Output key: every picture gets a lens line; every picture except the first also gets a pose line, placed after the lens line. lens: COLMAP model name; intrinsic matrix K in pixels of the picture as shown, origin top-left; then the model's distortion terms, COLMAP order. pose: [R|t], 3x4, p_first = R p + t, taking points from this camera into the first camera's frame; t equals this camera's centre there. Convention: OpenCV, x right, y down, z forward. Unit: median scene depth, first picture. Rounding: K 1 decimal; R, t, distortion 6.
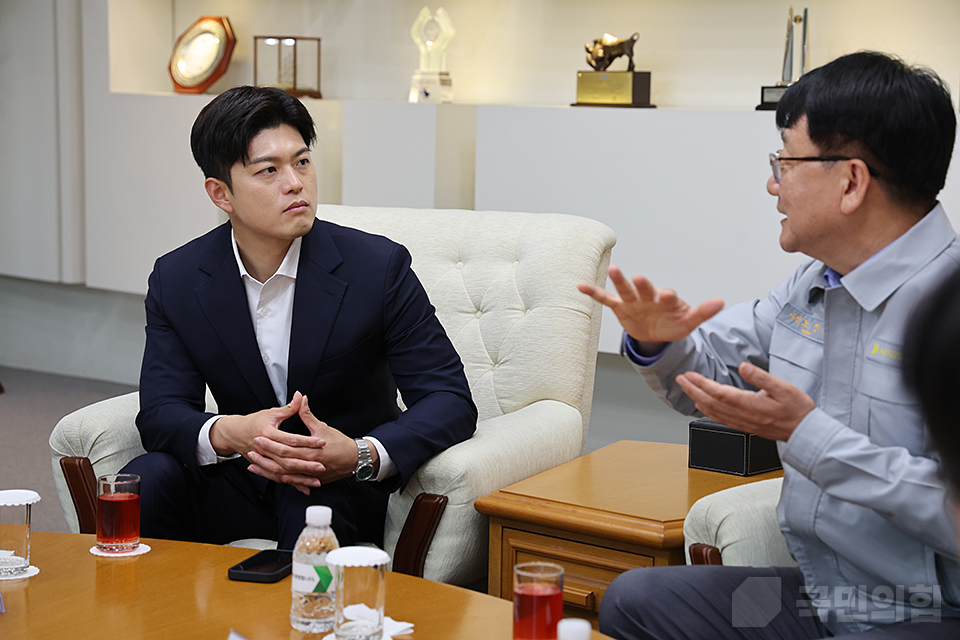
lens RADIAL K [[2091.9, 0, 480.0], [0, 2091.9, 320.0], [0, 0, 1]] dist [0.237969, -0.069130]
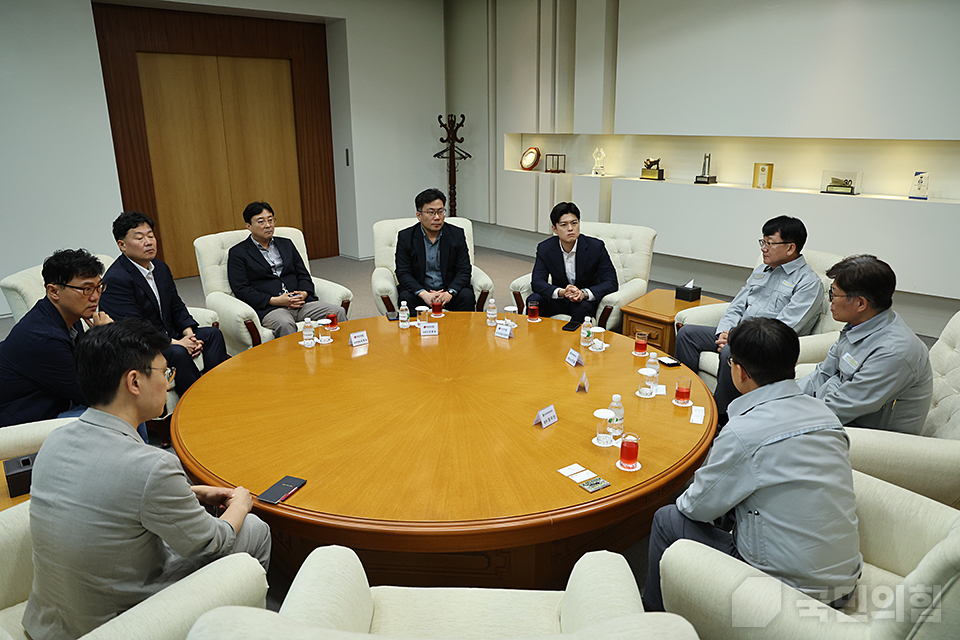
lens RADIAL K [[667.3, 0, 446.9], [0, 667.3, 321.0], [0, 0, 1]] dist [-0.061585, 0.002104]
pose [[0.978044, 0.028353, -0.206462, -0.056592], [0.009292, 0.983783, 0.179119, -0.107510], [0.208192, -0.177105, 0.961920, -0.261858]]
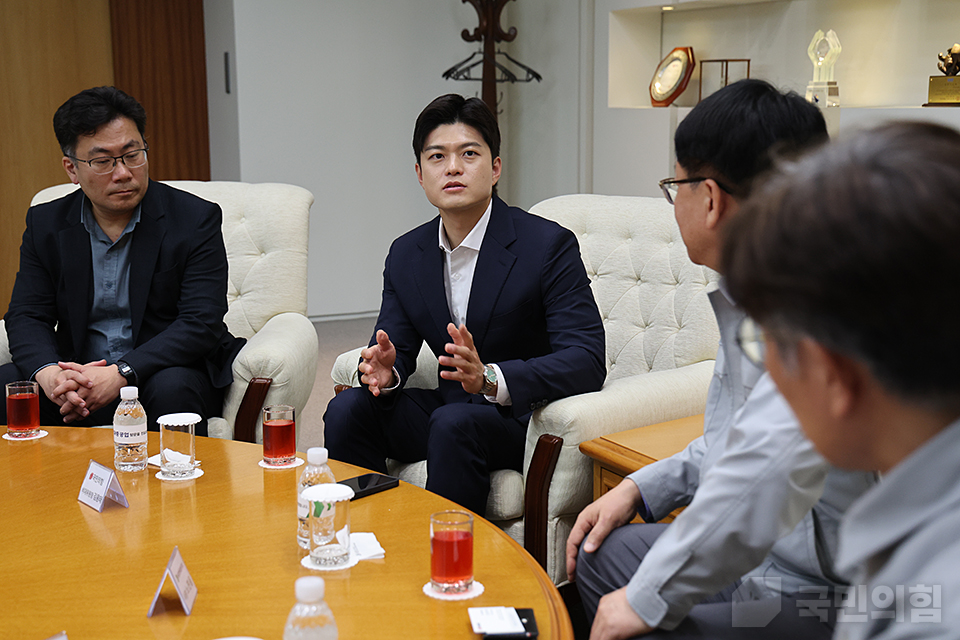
lens RADIAL K [[1460.6, 0, 480.0], [0, 1460.6, 320.0], [0, 0, 1]] dist [-0.039314, 0.589927]
pose [[0.912011, 0.034906, -0.408678, 0.244851], [-0.021713, 0.999084, 0.036880, -0.009748], [0.409591, -0.024761, 0.911933, 0.214919]]
